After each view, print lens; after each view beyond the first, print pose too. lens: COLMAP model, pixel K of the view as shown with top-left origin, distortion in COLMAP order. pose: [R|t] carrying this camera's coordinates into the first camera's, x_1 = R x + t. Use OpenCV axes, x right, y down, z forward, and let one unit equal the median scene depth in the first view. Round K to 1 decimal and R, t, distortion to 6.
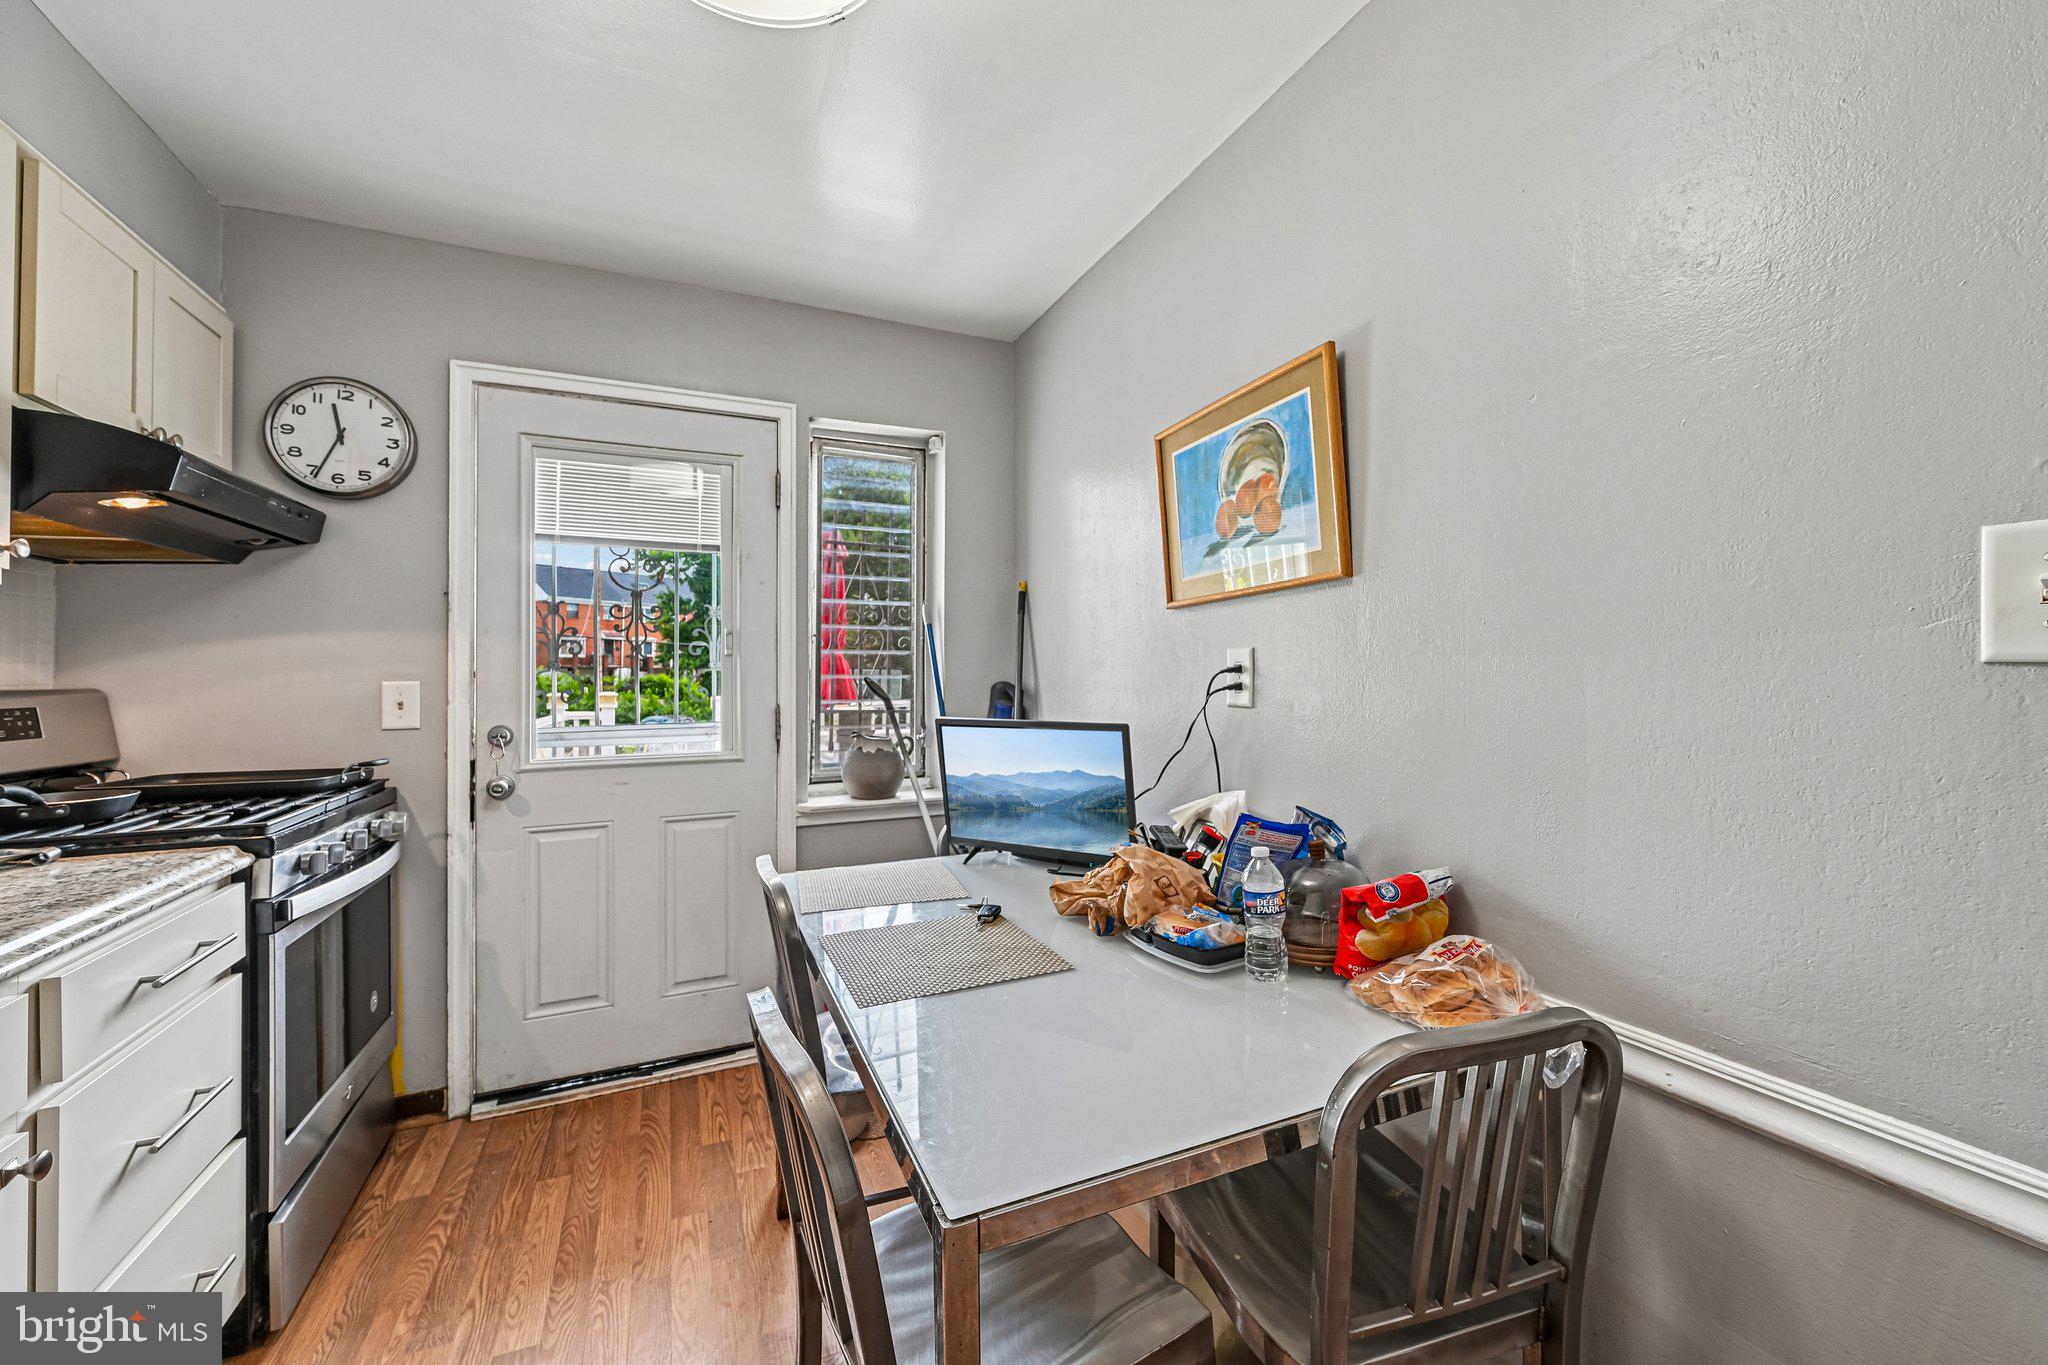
lens RADIAL K [[810.2, 0, 1049.5], [0, 810.2, 664.7], [0, 0, 1]] dist [-0.002484, -0.000125]
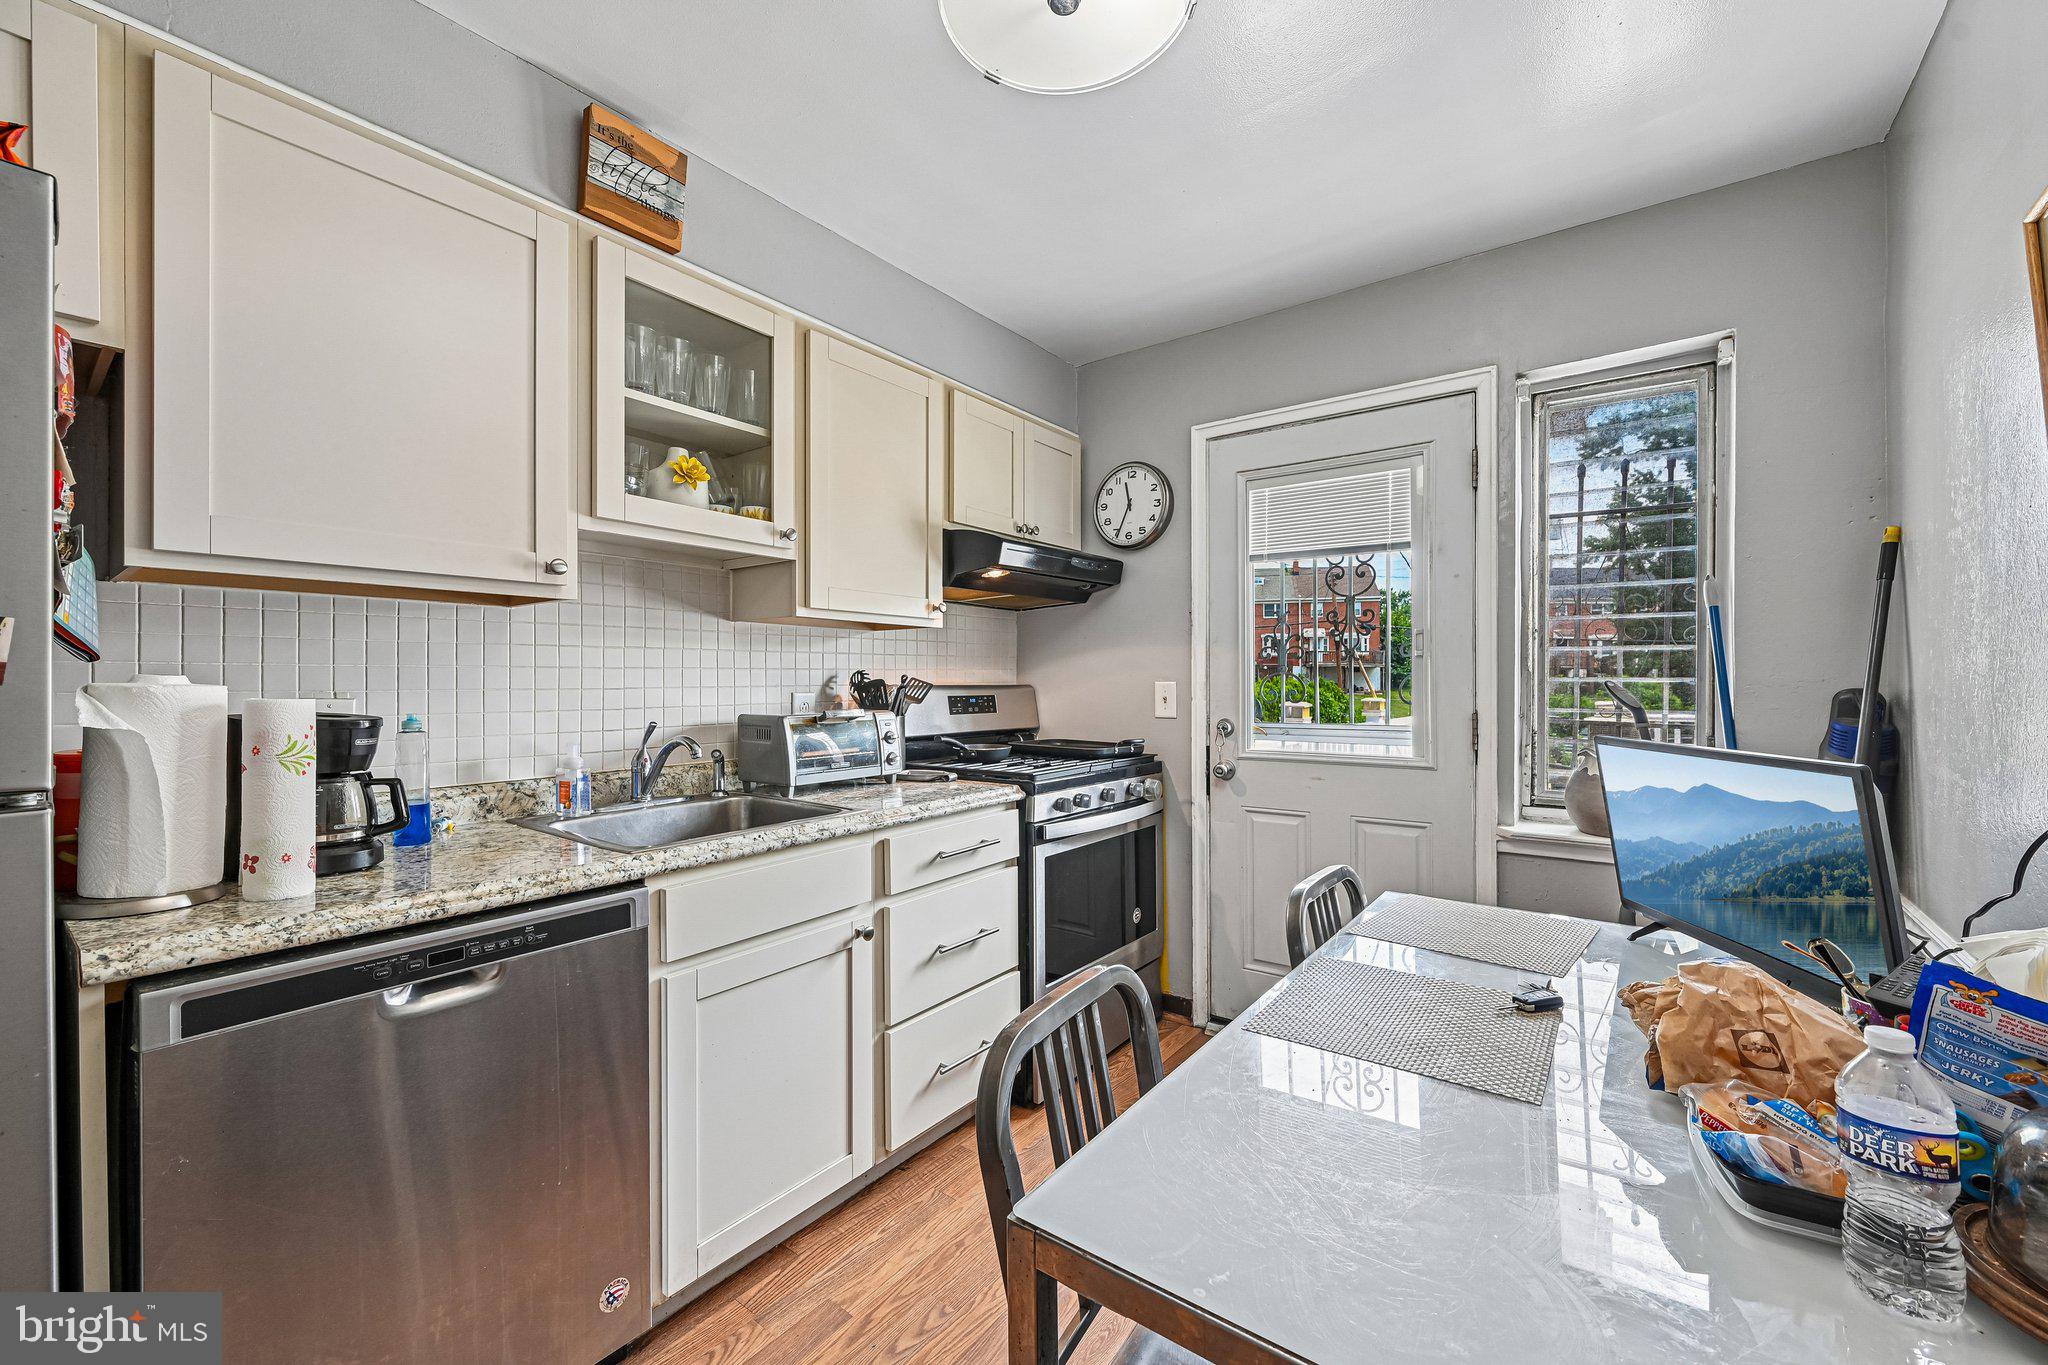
lens RADIAL K [[810.2, 0, 1032.8], [0, 810.2, 679.1], [0, 0, 1]] dist [-0.002484, -0.000125]
pose [[0.477637, 0.004544, -0.878545, 0.293444], [0.009825, 0.999896, 0.010513, 0.000454], [0.878502, -0.013653, 0.477543, 0.203469]]
